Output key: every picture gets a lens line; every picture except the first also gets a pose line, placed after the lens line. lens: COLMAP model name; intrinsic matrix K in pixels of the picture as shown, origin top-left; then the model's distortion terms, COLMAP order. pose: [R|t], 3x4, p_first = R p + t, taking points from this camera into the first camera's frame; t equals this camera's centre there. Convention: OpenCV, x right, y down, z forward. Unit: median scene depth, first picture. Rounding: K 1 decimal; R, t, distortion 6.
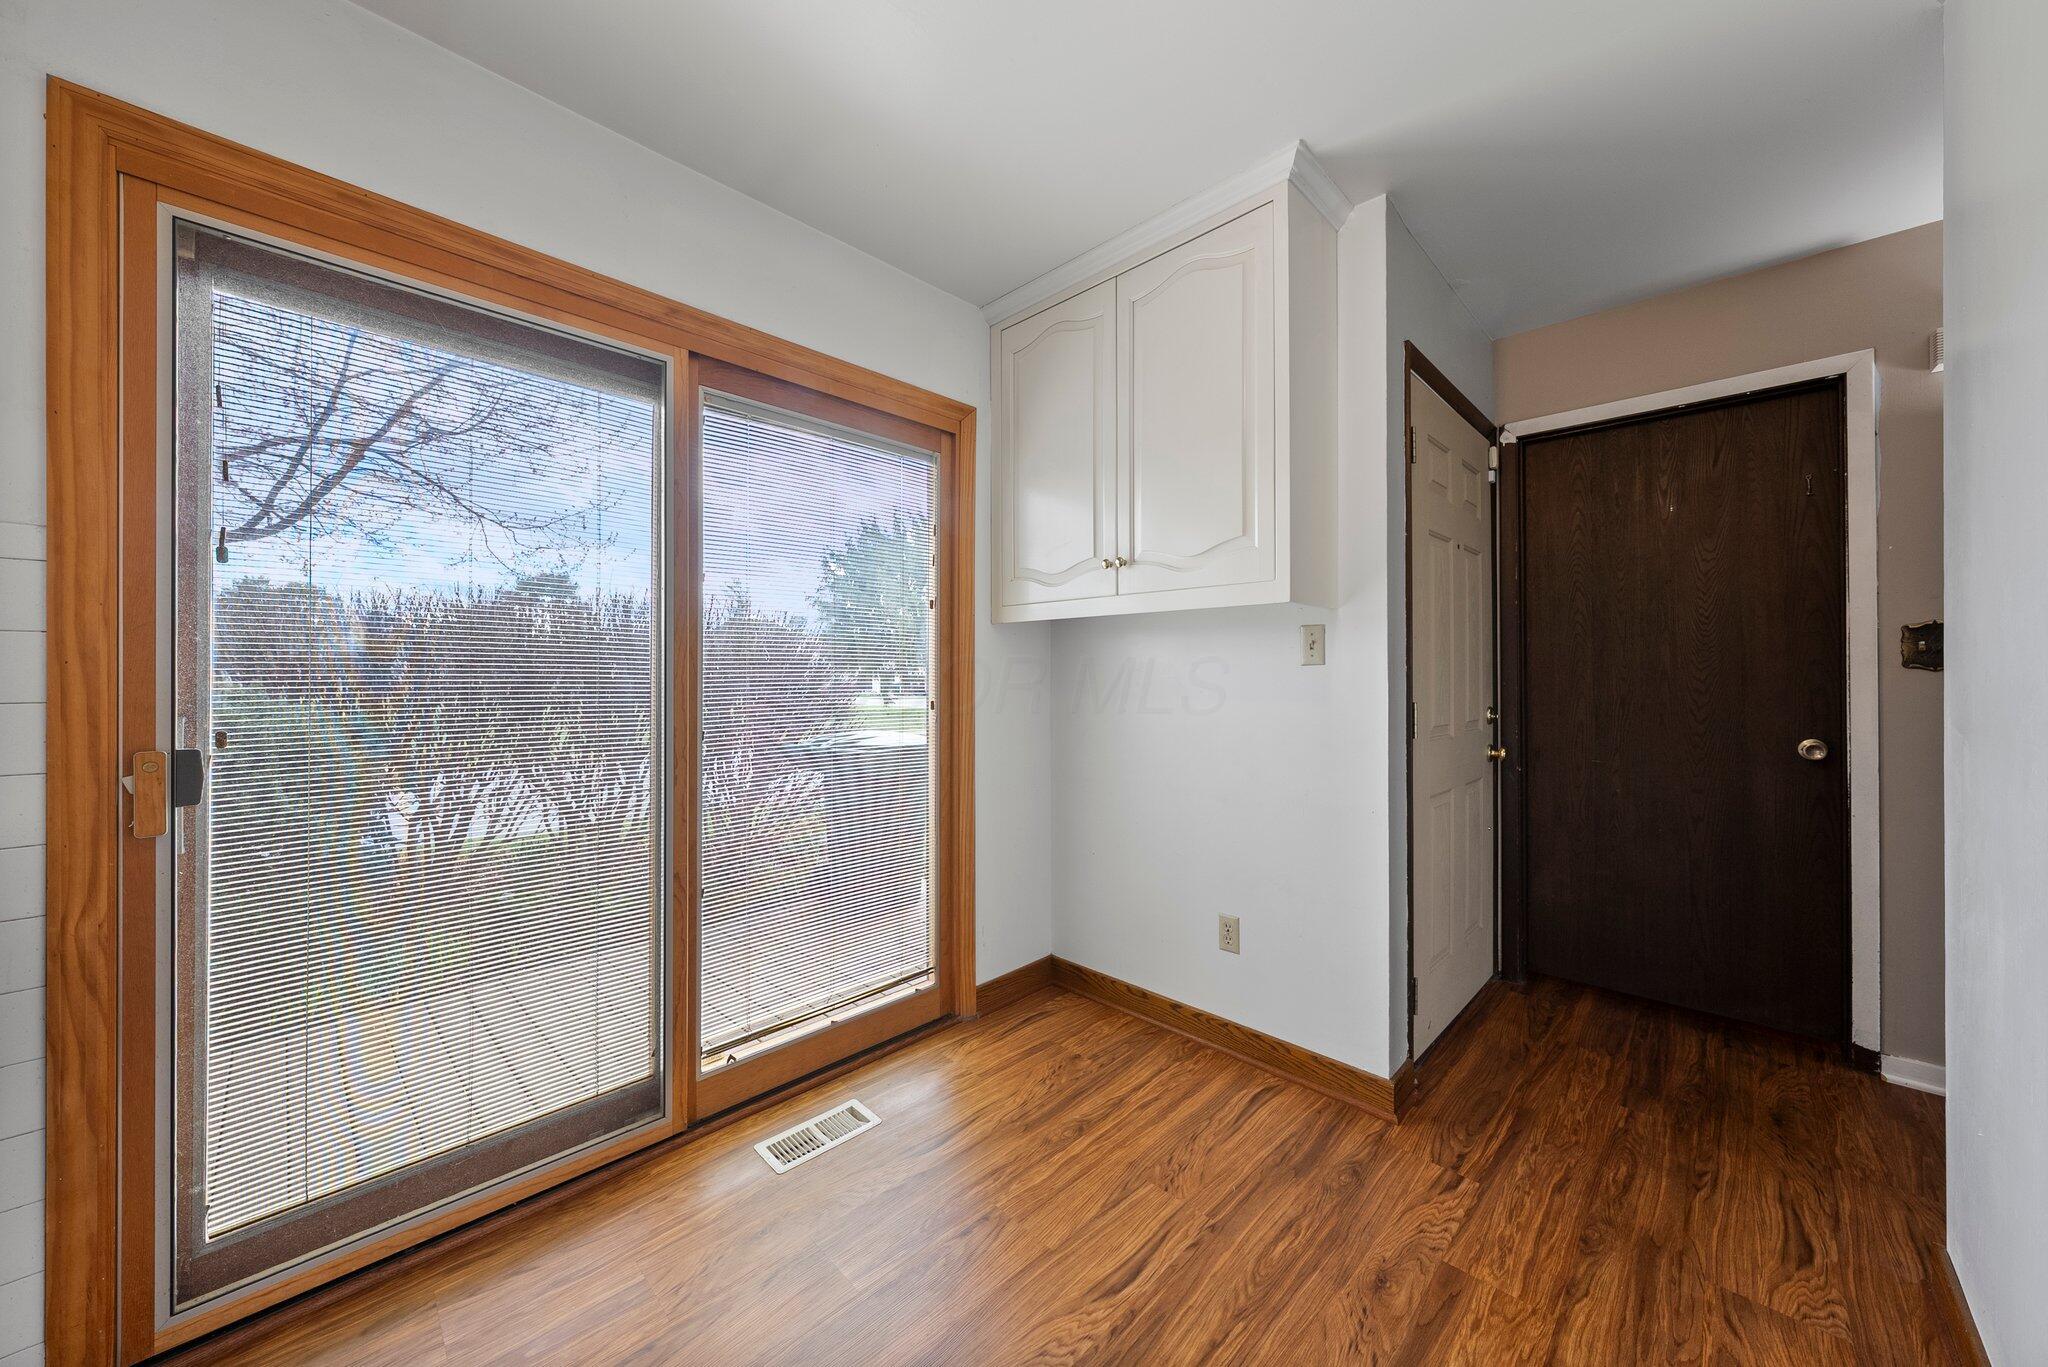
lens RADIAL K [[734.5, 0, 1038.8], [0, 734.5, 672.7], [0, 0, 1]] dist [0.001778, 0.000044]
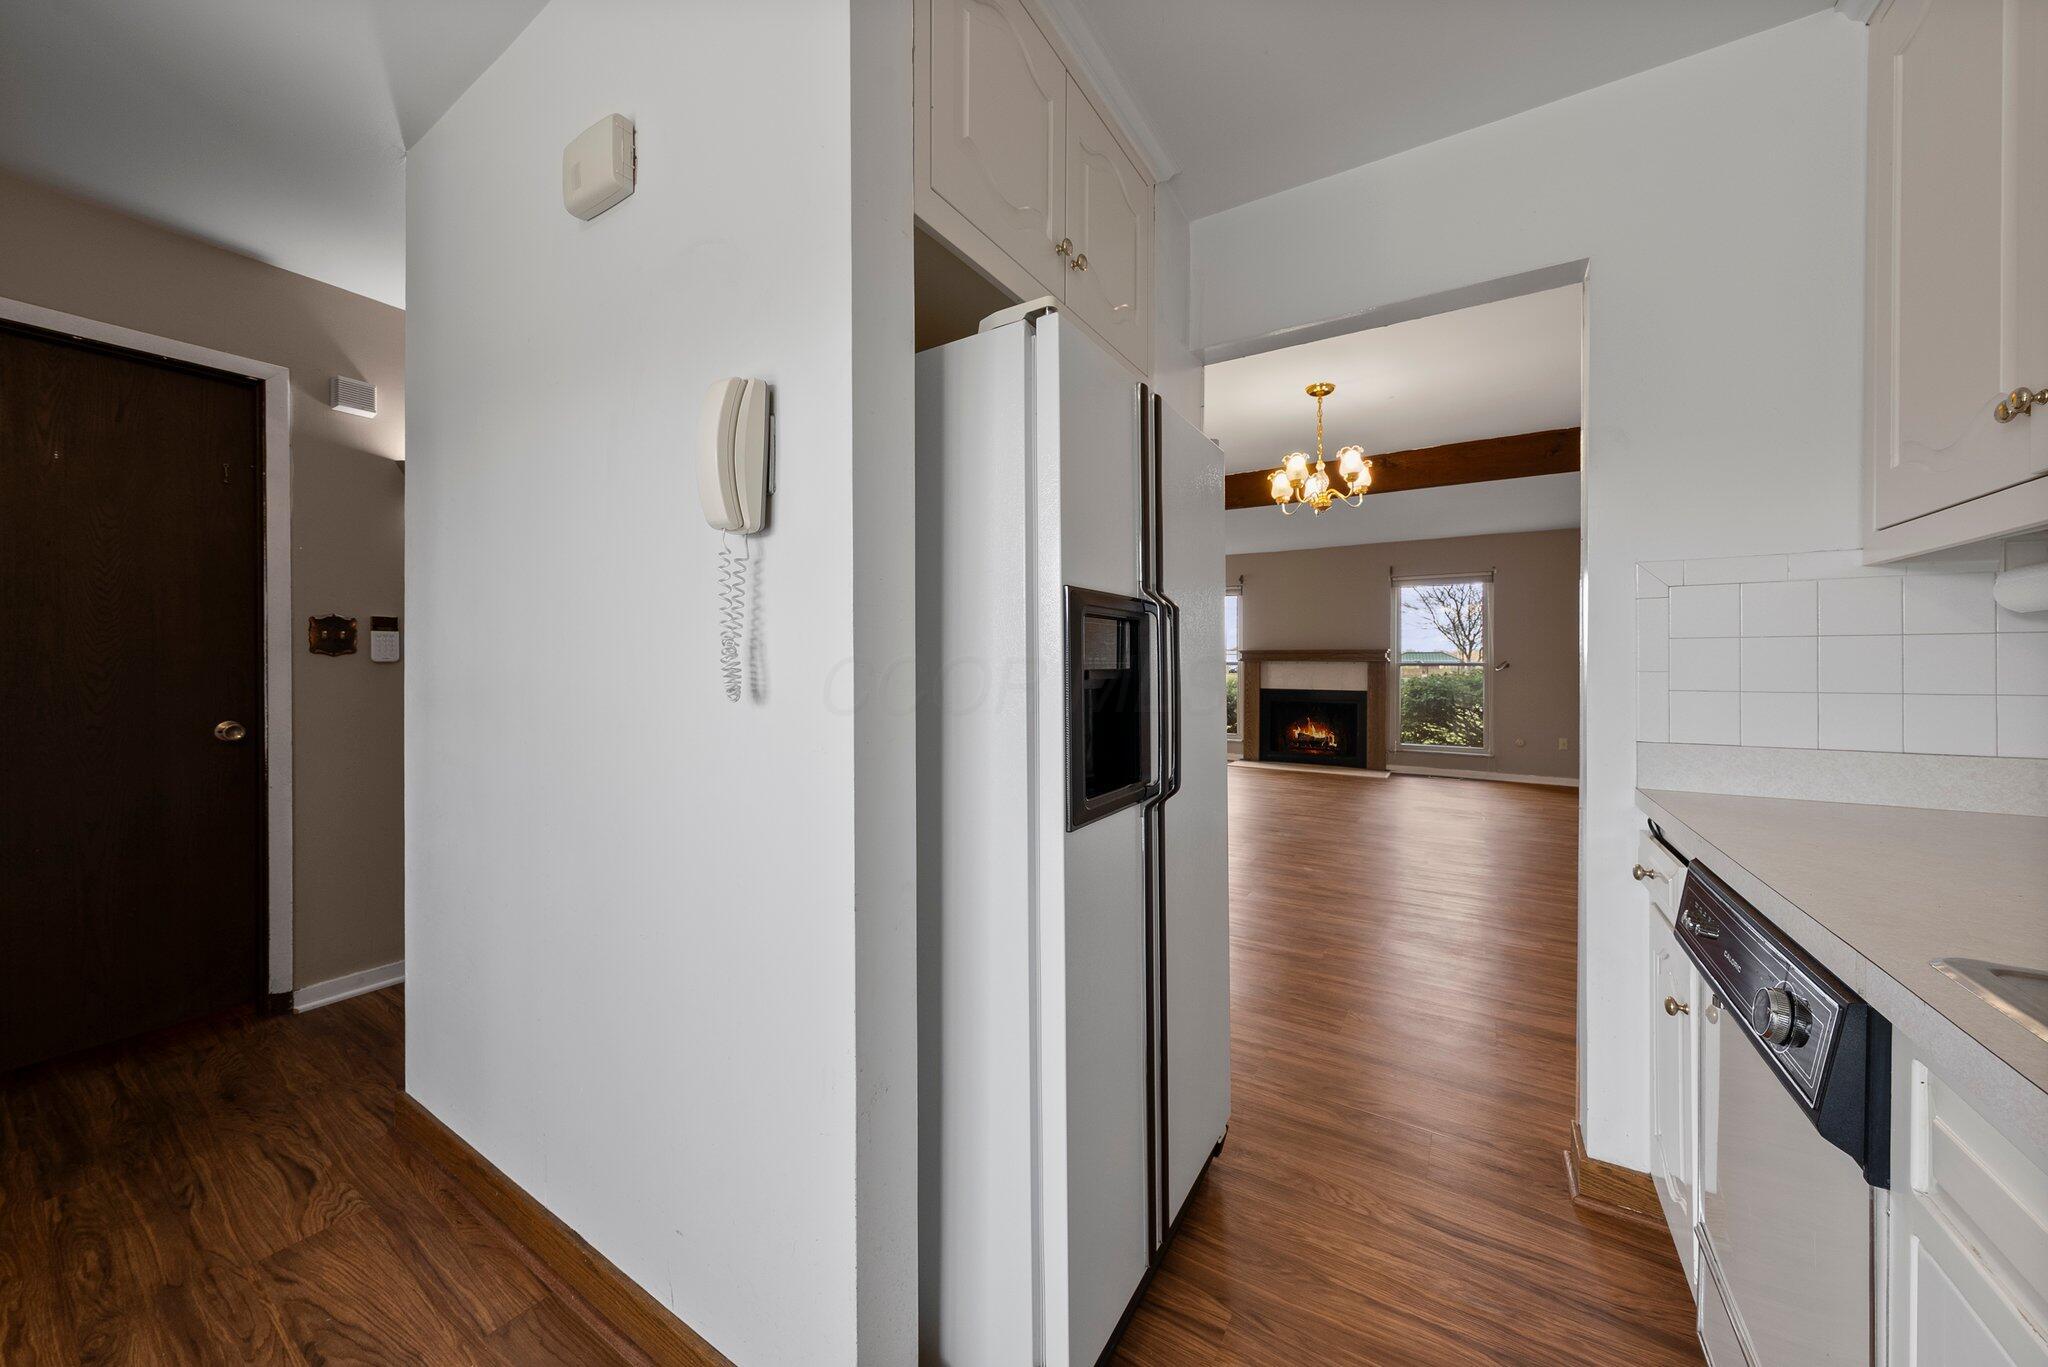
lens RADIAL K [[734.5, 0, 1028.1], [0, 734.5, 672.1], [0, 0, 1]] dist [0.001778, 0.000044]
pose [[-0.222313, -0.009005, 0.974934, -0.244039], [-0.002291, 0.999959, 0.008714, 0.012179], [-0.974973, -0.000296, -0.222325, 0.166002]]
